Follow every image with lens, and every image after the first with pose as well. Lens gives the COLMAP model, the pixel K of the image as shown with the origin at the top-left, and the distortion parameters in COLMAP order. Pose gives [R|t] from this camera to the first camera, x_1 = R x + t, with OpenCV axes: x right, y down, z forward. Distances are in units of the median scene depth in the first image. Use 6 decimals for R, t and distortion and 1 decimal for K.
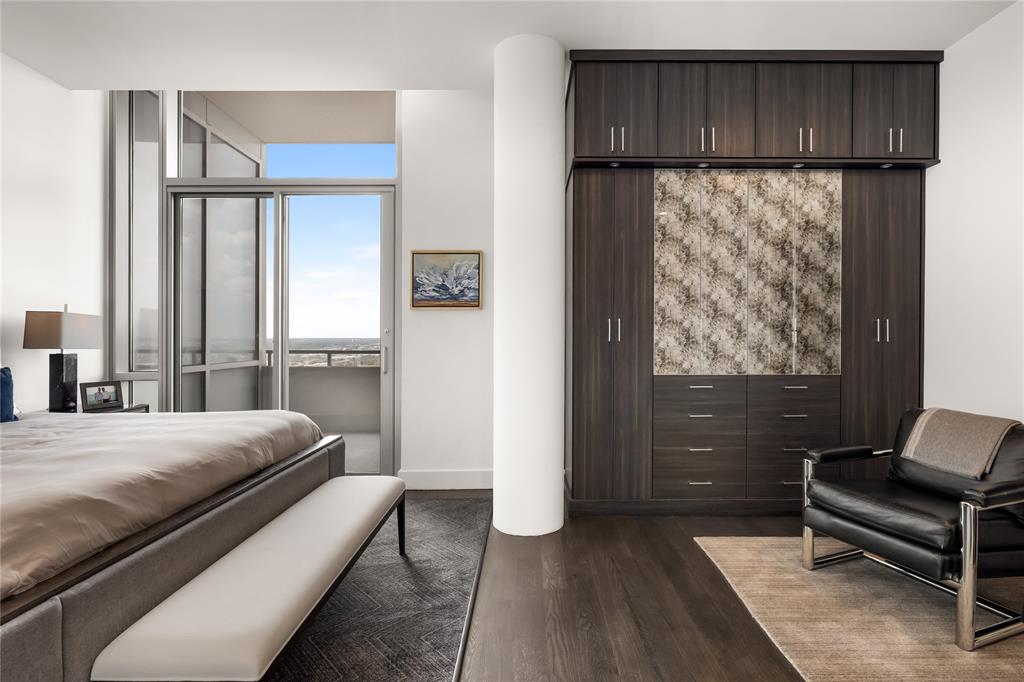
lens RADIAL K [[486.5, 0, 512.0], [0, 486.5, 341.0], [0, 0, 1]] dist [0.001200, 0.000074]
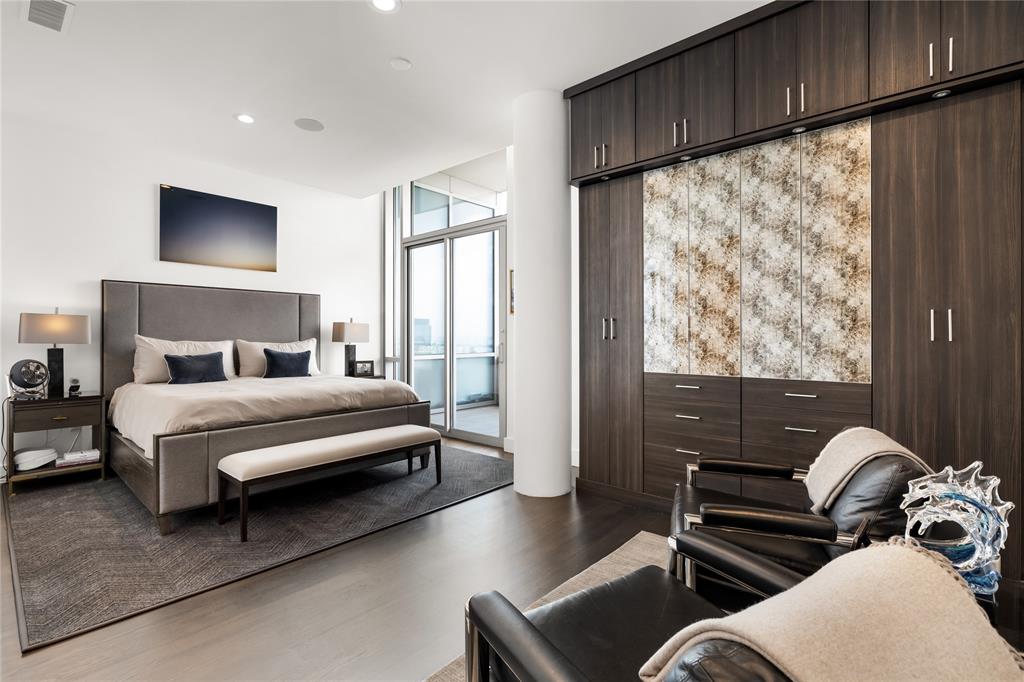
lens RADIAL K [[488.3, 0, 515.0], [0, 488.3, 336.6], [0, 0, 1]] dist [0.001261, 0.001718]
pose [[0.737554, -0.000081, -0.675289, 0.786918], [-0.003561, 0.999986, -0.004009, -0.000032], [0.675279, 0.005362, 0.737543, 0.052537]]
